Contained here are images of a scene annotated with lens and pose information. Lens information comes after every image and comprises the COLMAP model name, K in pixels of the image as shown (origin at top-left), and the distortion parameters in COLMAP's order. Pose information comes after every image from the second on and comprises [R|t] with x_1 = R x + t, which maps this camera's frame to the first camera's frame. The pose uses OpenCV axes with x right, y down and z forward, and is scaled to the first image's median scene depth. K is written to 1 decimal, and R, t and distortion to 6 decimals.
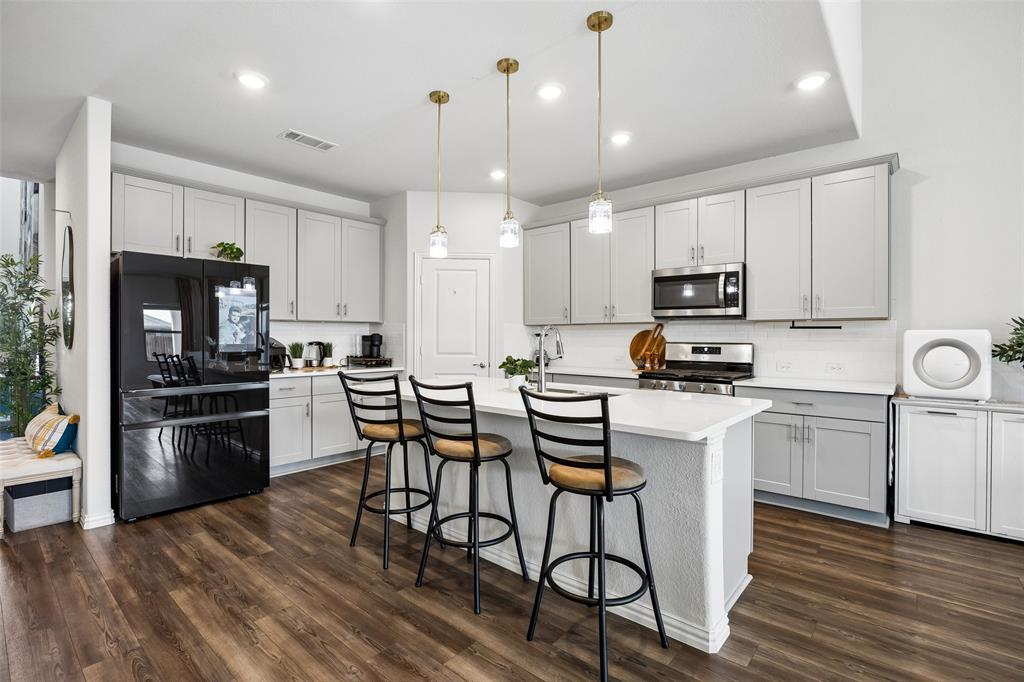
lens RADIAL K [[470.6, 0, 512.0], [0, 470.6, 341.0], [0, 0, 1]] dist [-0.003215, -0.000217]
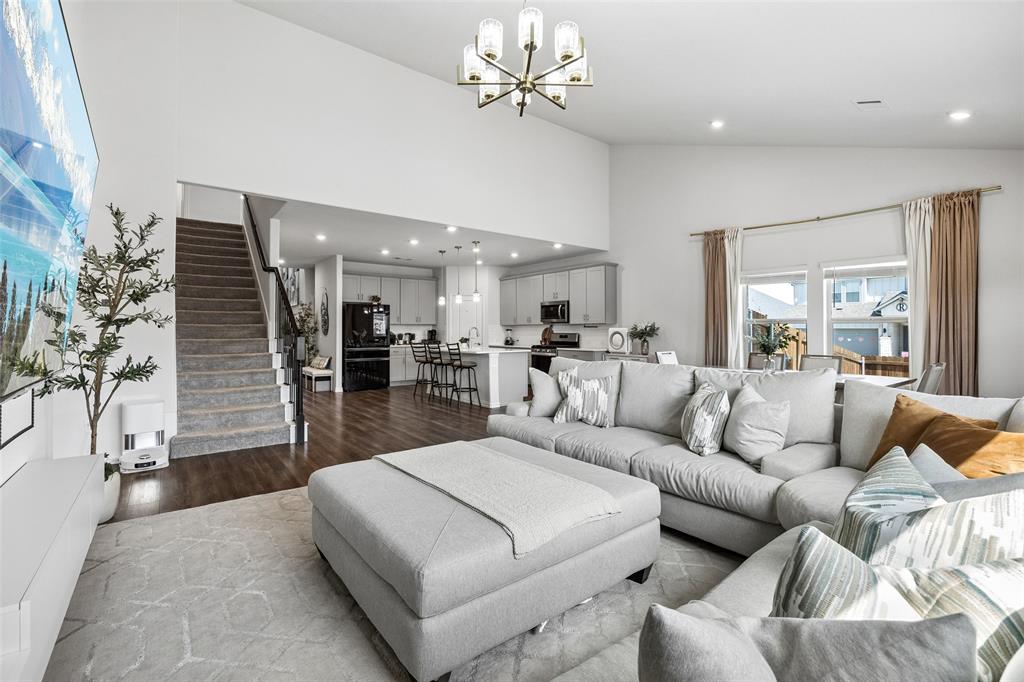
lens RADIAL K [[444.4, 0, 523.2], [0, 444.4, 327.5], [0, 0, 1]] dist [-0.001257, -0.000140]
pose [[0.982954, -0.004412, -0.183798, 0.647426], [0.001359, 0.999859, -0.016735, 0.013444], [0.183846, 0.016200, 0.982822, -1.254059]]
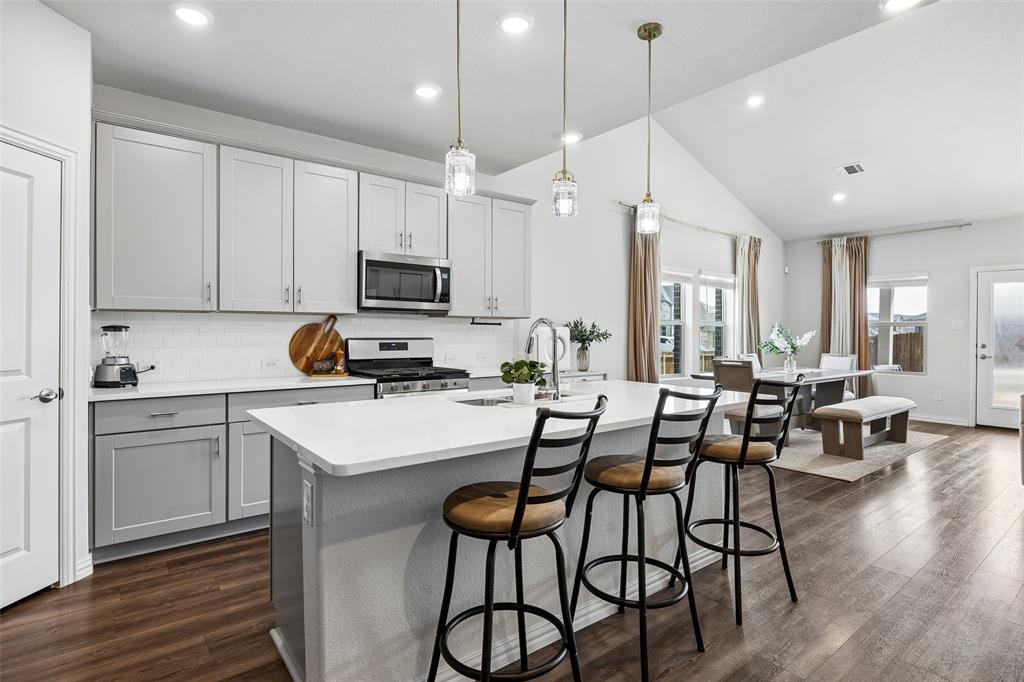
lens RADIAL K [[519.8, 0, 516.9], [0, 519.8, 333.0], [0, 0, 1]] dist [0.001241, -0.000327]
pose [[0.193672, -0.003014, 0.981062, -0.560399], [0.008110, 0.999966, 0.001471, -0.006120], [-0.981033, 0.007672, 0.193690, 0.589846]]
